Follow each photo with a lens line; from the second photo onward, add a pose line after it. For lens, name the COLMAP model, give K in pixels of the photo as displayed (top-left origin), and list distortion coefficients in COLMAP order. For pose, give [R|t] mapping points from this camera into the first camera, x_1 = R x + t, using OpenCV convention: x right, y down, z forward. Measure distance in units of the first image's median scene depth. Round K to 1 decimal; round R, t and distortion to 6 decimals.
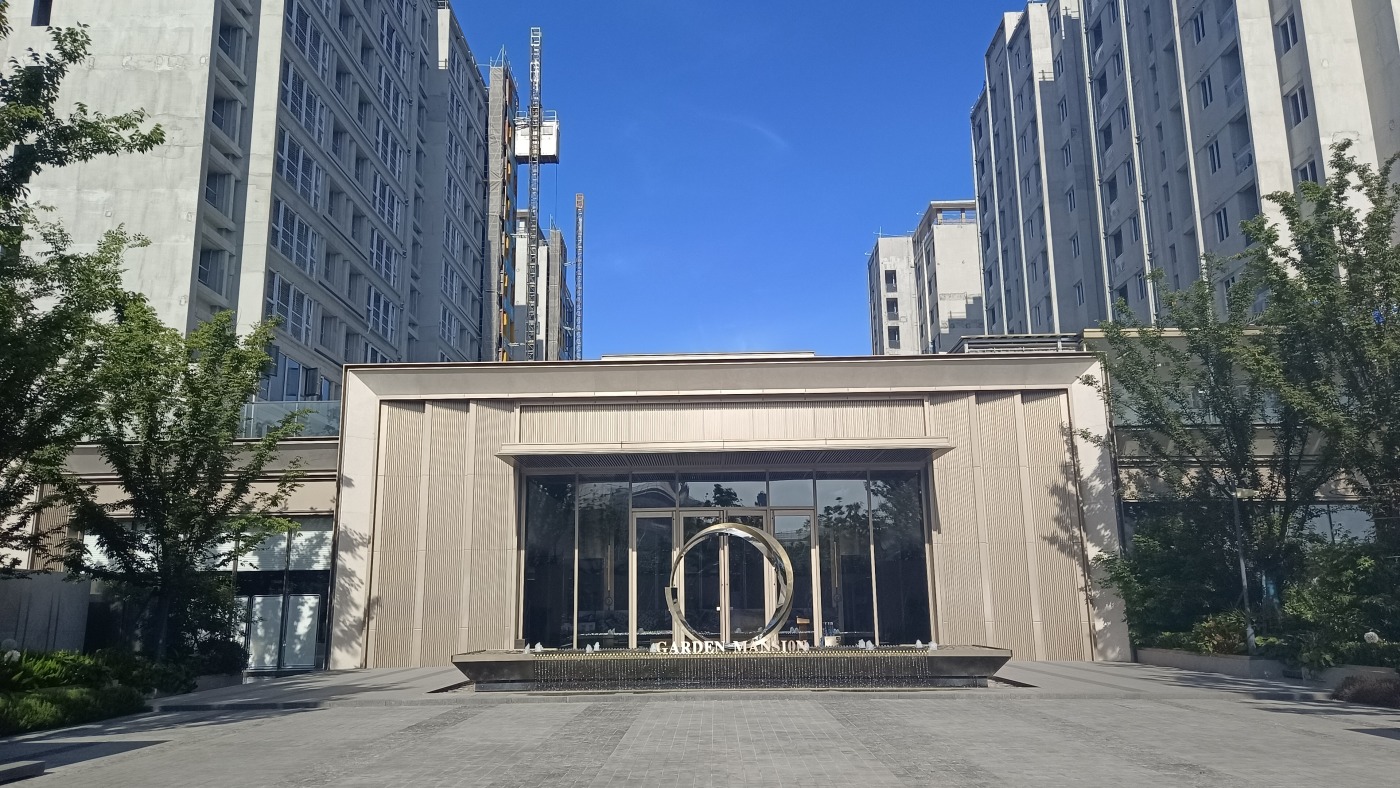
lens RADIAL K [[1015.7, 0, 690.2], [0, 1015.7, 396.3], [0, 0, 1]] dist [0.054483, -0.004971]
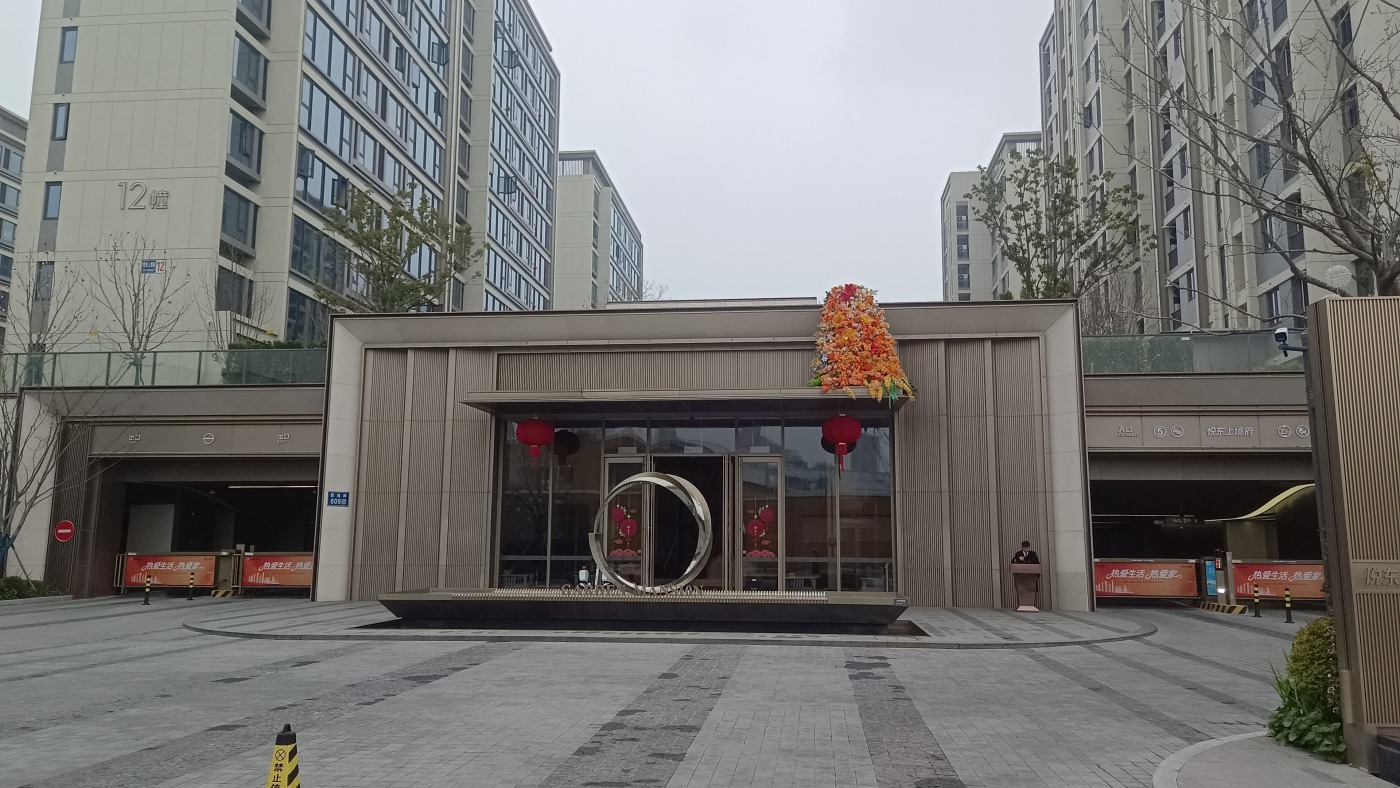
lens RADIAL K [[1015.7, 0, 690.2], [0, 1015.7, 396.3], [0, 0, 1]] dist [0.054483, -0.004971]
pose [[0.996511, 0.005935, -0.083248, 0.116235], [-0.001596, 0.998641, 0.052089, -0.000755], [0.083444, -0.051775, 0.995167, 0.003152]]
